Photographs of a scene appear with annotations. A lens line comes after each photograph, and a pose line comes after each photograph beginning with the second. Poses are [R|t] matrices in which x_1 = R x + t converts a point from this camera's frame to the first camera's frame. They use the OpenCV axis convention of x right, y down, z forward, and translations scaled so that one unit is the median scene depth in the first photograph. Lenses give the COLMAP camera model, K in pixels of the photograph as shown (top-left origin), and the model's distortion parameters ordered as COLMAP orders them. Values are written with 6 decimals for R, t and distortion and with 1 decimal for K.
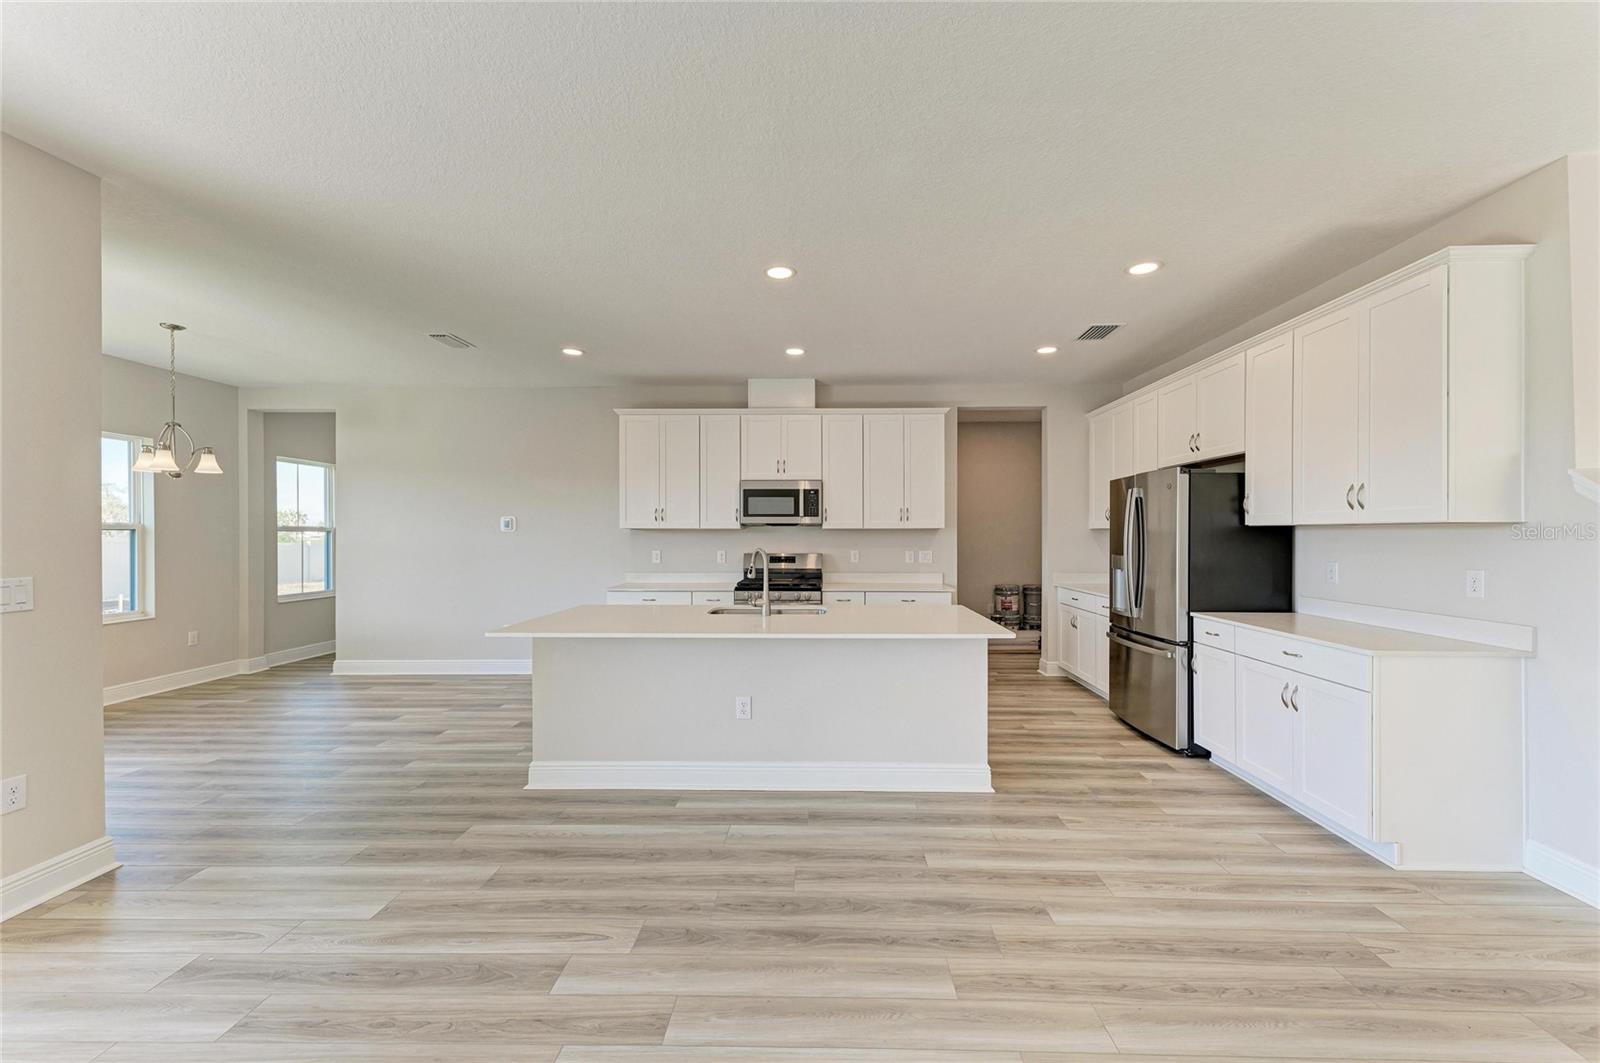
lens RADIAL K [[620.9, 0, 802.3], [0, 620.9, 538.0], [0, 0, 1]] dist [0.013728, -0.000511]
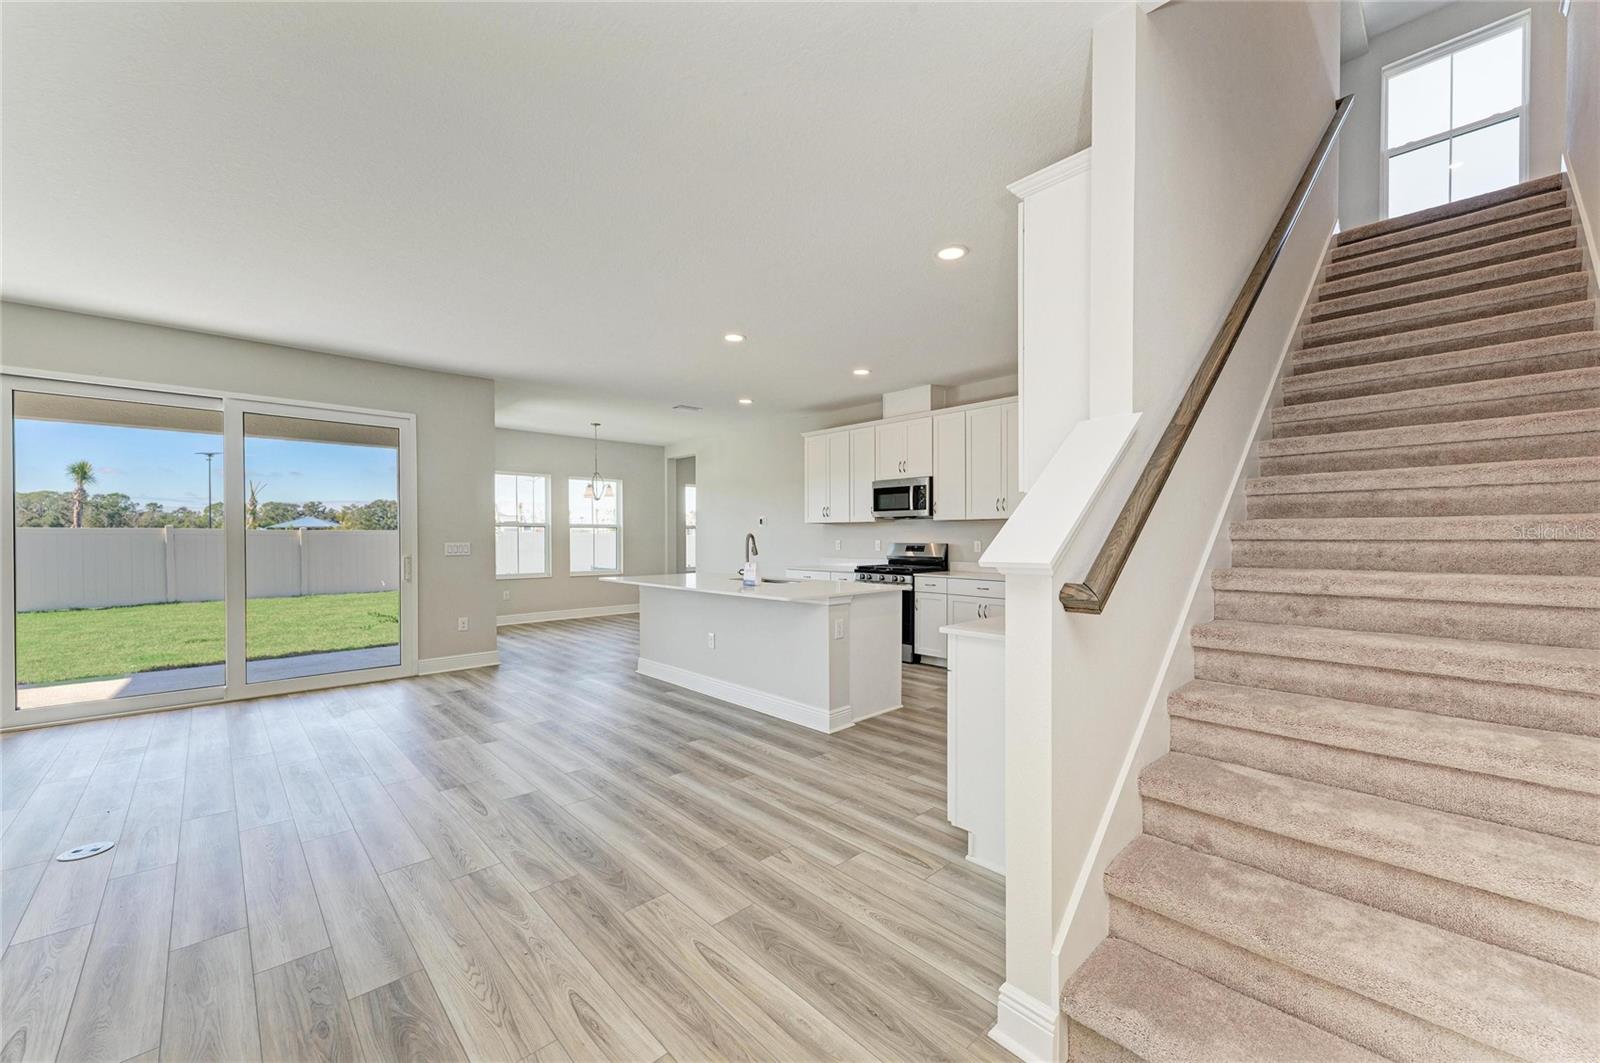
lens RADIAL K [[605.3, 0, 795.5], [0, 605.3, 544.7], [0, 0, 1]] dist [0.024872, -0.000100]
pose [[0.706725, 0.007913, -0.707444, 1.048158], [0.000028, 0.999937, 0.011213, 0.027060], [0.707489, -0.007945, 0.706680, 0.120144]]
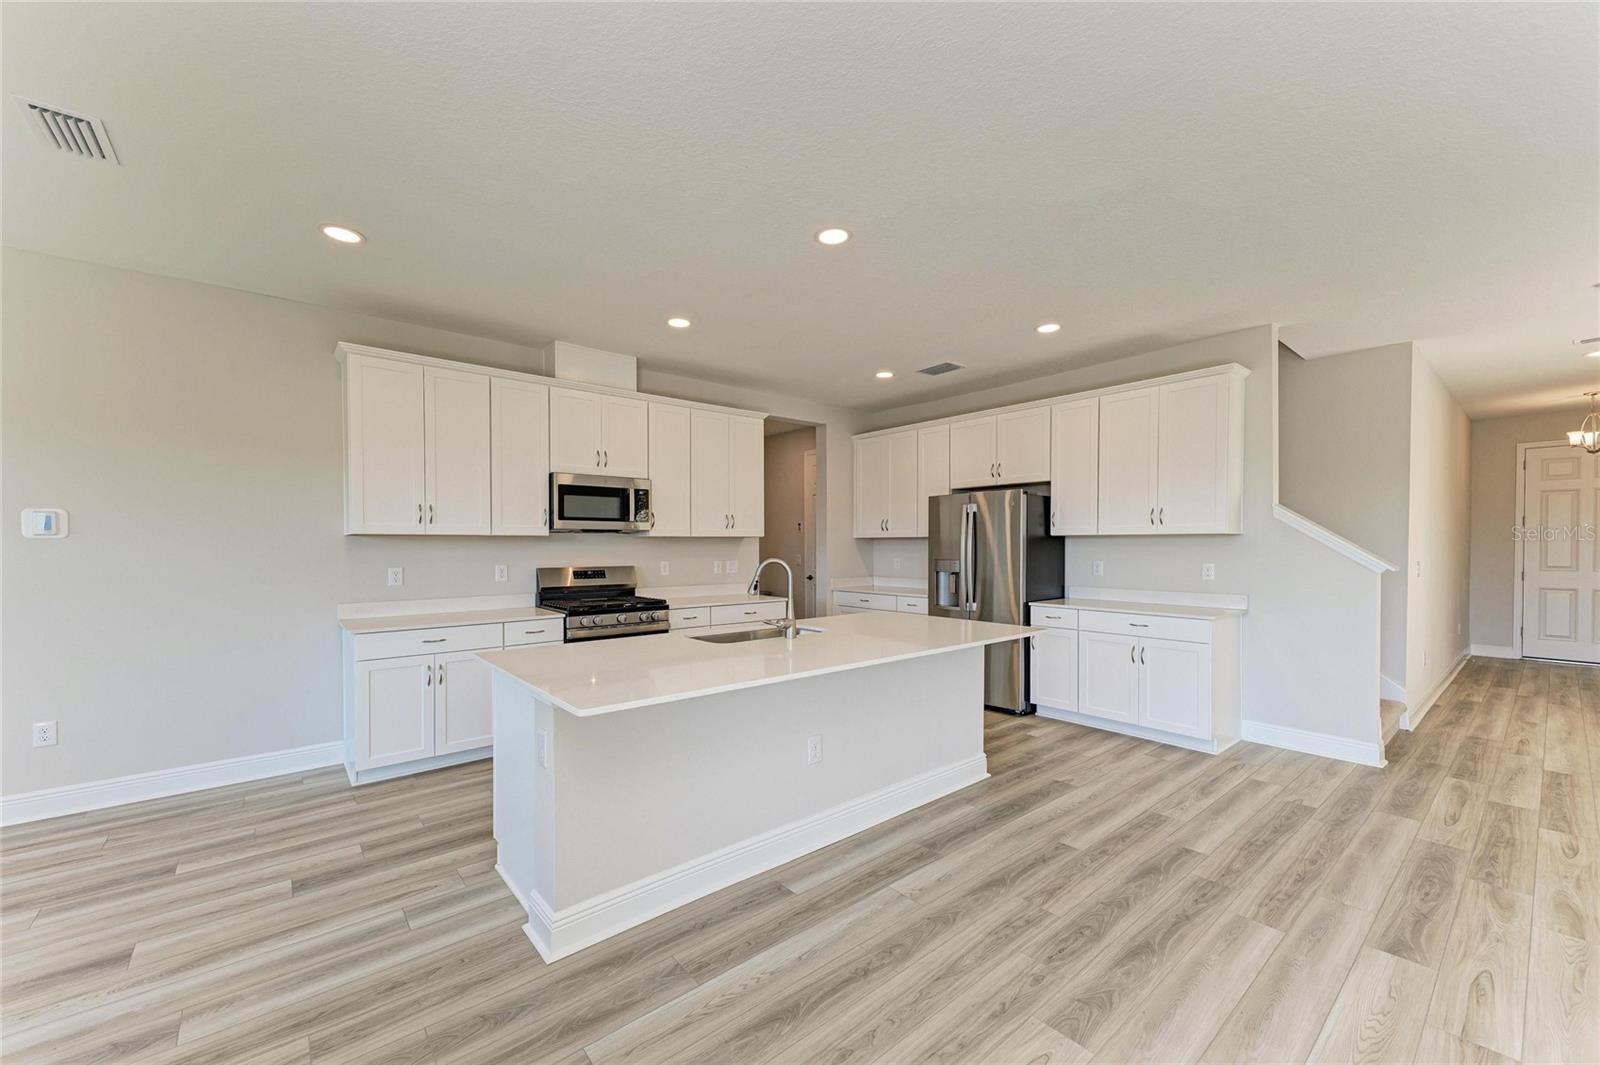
lens RADIAL K [[628.4, 0, 791.8], [0, 628.4, 554.7], [0, 0, 1]] dist [0.026516, -0.010131]
pose [[0.752382, -0.013290, 0.658592, -0.657070], [0.006688, 0.999899, 0.012537, 0.001271], [-0.658693, -0.005028, 0.752395, 0.378462]]
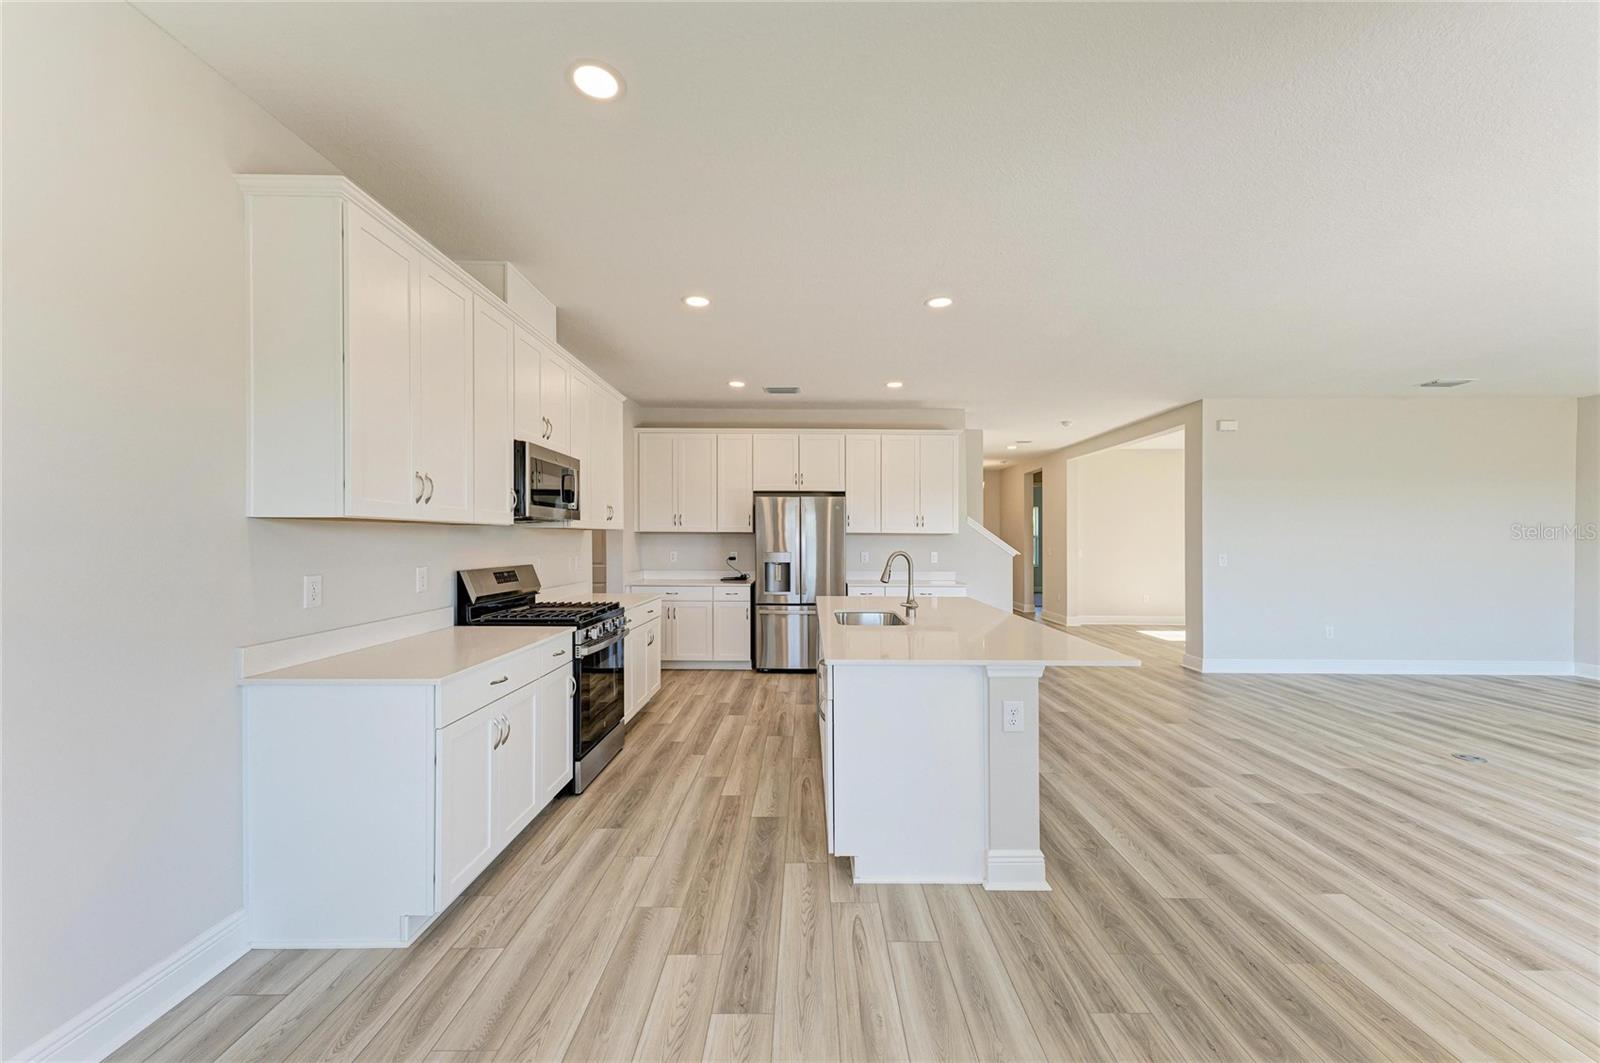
lens RADIAL K [[620.9, 0, 802.3], [0, 620.9, 538.0], [0, 0, 1]] dist [0.013728, -0.000511]
pose [[-0.033992, 0.000482, 0.999422, -1.140063], [0.000732, 1.000000, -0.000458, -0.004660], [-0.999422, 0.000716, -0.033993, 1.290004]]
